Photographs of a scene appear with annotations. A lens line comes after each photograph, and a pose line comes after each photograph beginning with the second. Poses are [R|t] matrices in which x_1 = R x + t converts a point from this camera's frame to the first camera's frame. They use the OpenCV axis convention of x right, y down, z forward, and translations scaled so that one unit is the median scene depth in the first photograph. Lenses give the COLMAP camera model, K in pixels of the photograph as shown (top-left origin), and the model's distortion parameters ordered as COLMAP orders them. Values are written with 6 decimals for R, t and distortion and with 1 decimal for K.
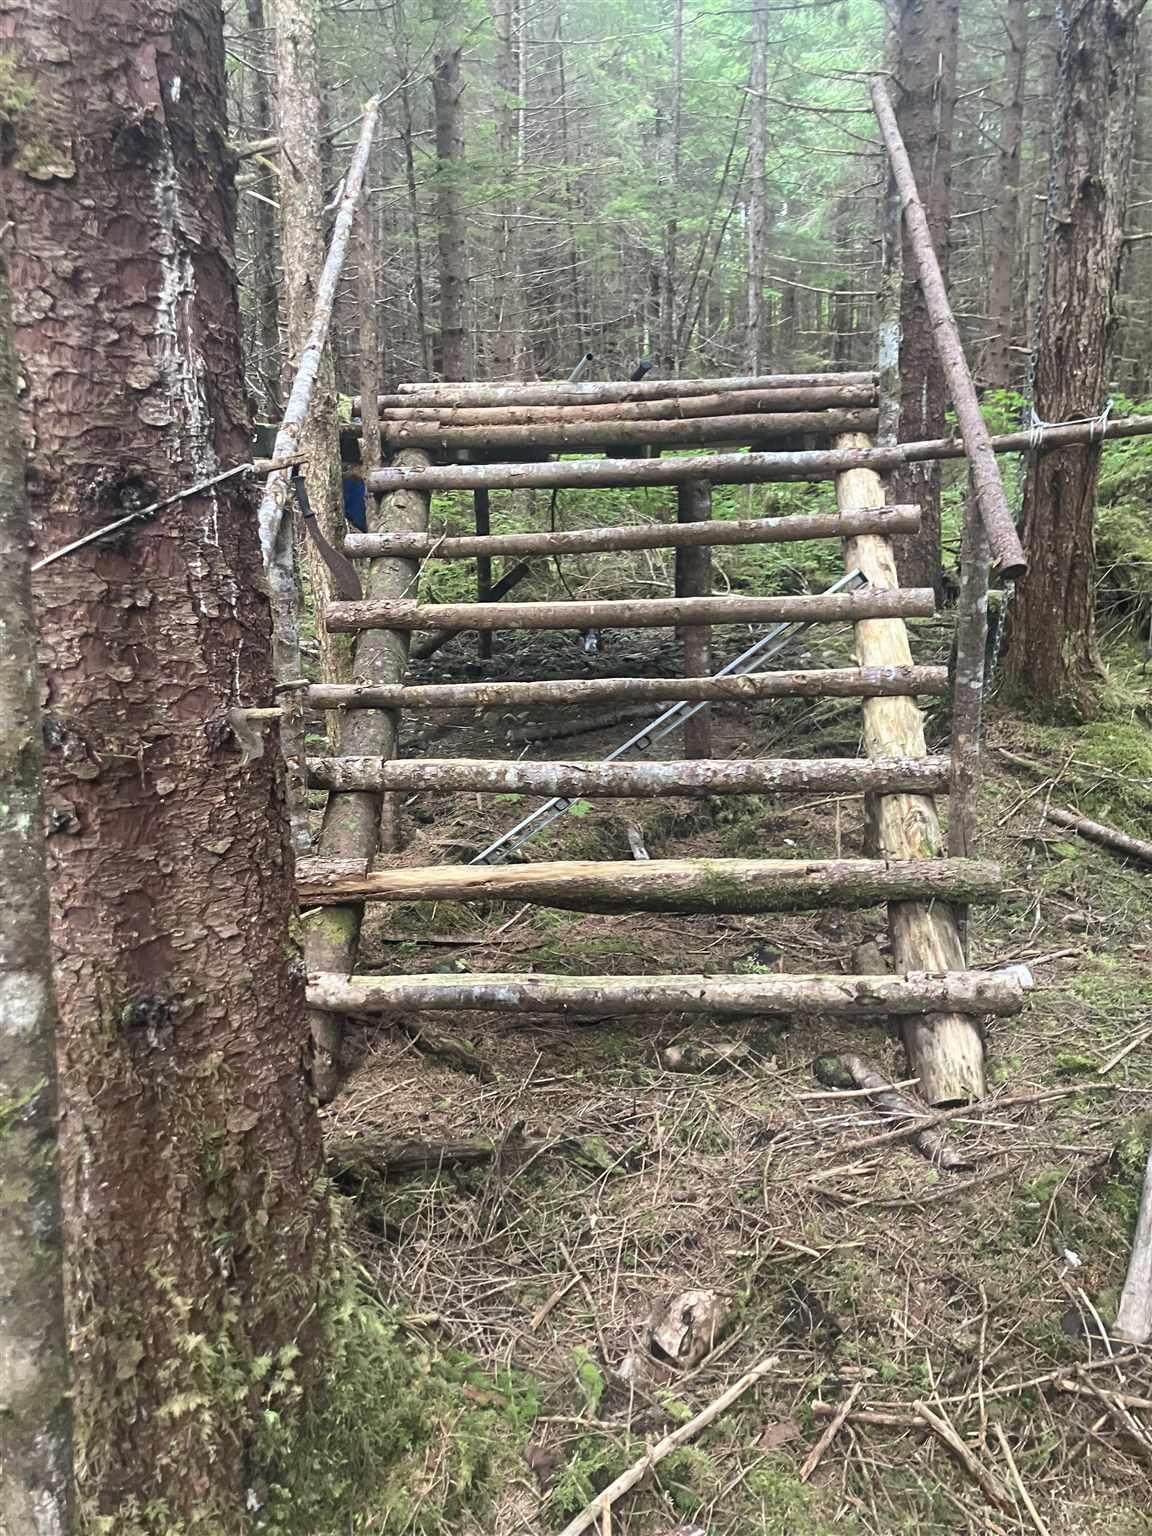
lens RADIAL K [[1265.6, 0, 587.9], [0, 1265.6, 761.2], [0, 0, 1]] dist [0.021955, -0.012821]
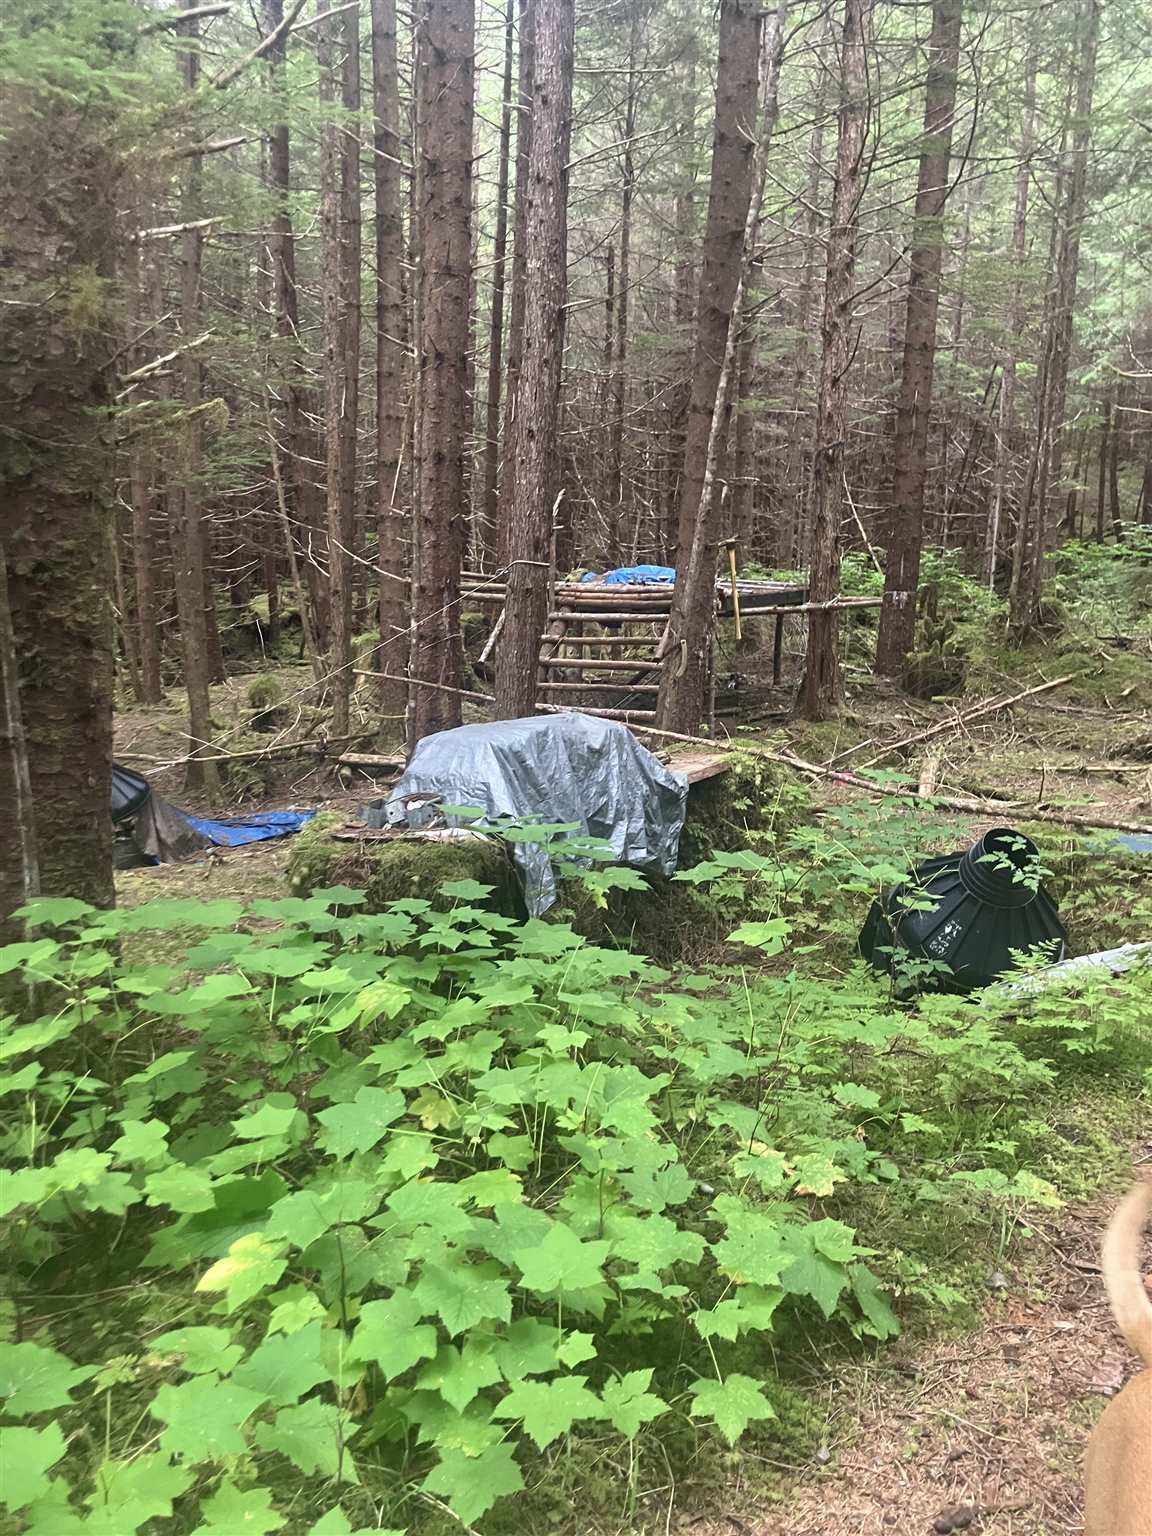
lens RADIAL K [[1265.6, 0, 587.9], [0, 1265.6, 761.2], [0, 0, 1]] dist [0.021955, -0.012821]
pose [[0.955754, 0.073037, -0.284954, 0.803950], [-0.088302, 0.995246, -0.041077, 0.232592], [0.280600, 0.064421, 0.957661, -1.827788]]
